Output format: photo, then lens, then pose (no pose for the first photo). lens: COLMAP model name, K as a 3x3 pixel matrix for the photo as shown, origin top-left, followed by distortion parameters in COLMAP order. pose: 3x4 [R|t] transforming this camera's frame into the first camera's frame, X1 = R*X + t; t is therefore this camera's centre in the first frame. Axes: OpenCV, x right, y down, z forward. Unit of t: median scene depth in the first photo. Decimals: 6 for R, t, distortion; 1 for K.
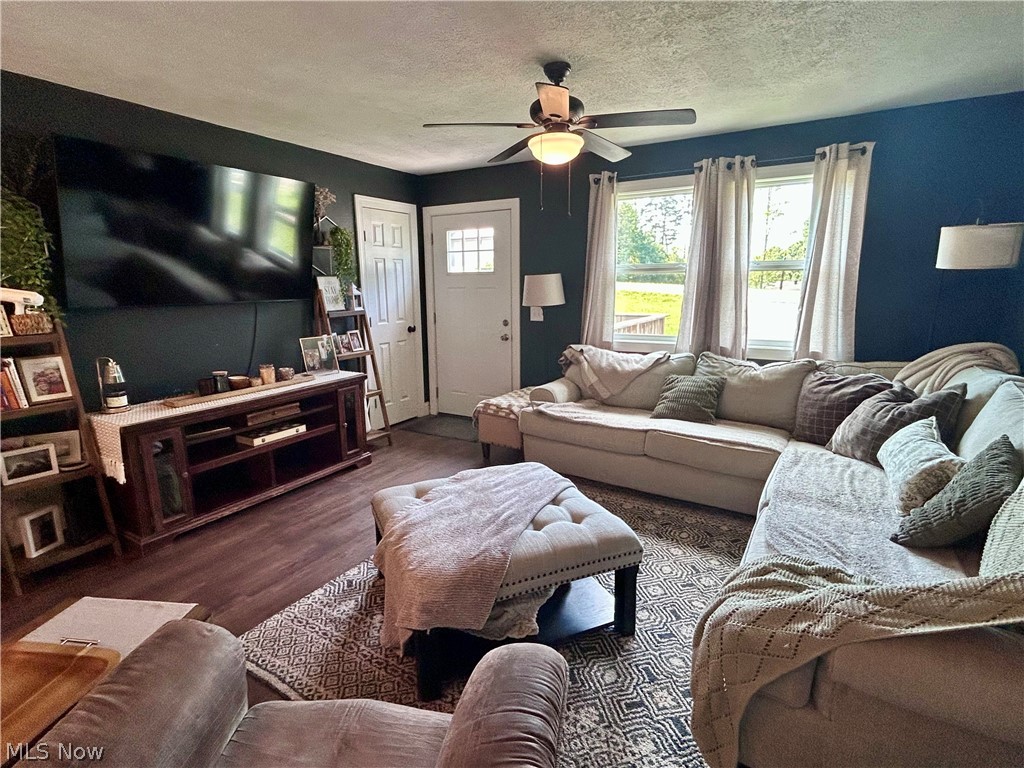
lens RADIAL K [[512.2, 0, 513.5], [0, 512.2, 381.0], [0, 0, 1]] dist [-0.004153, -0.000853]
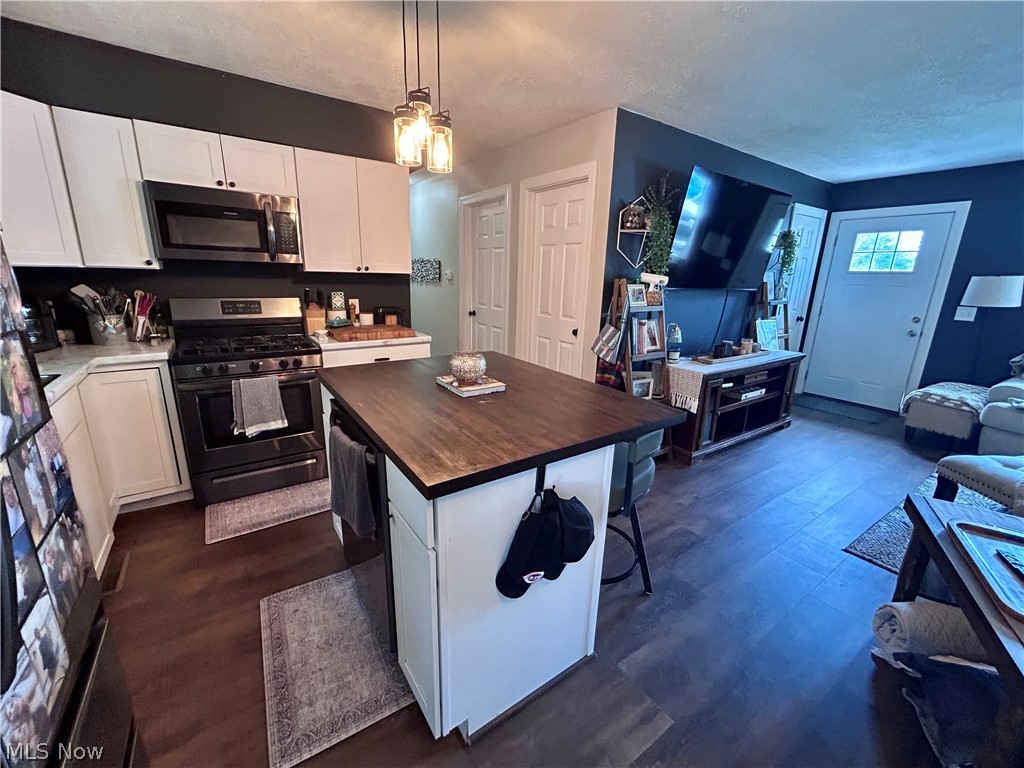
lens RADIAL K [[416.4, 0, 508.6], [0, 416.4, 383.0], [0, 0, 1]] dist [-0.000251, 0.000953]
pose [[0.908551, 0.140621, -0.393397, -0.539184], [-0.115879, 0.989526, 0.086085, 0.052160], [0.401382, -0.032626, 0.915330, -0.195597]]
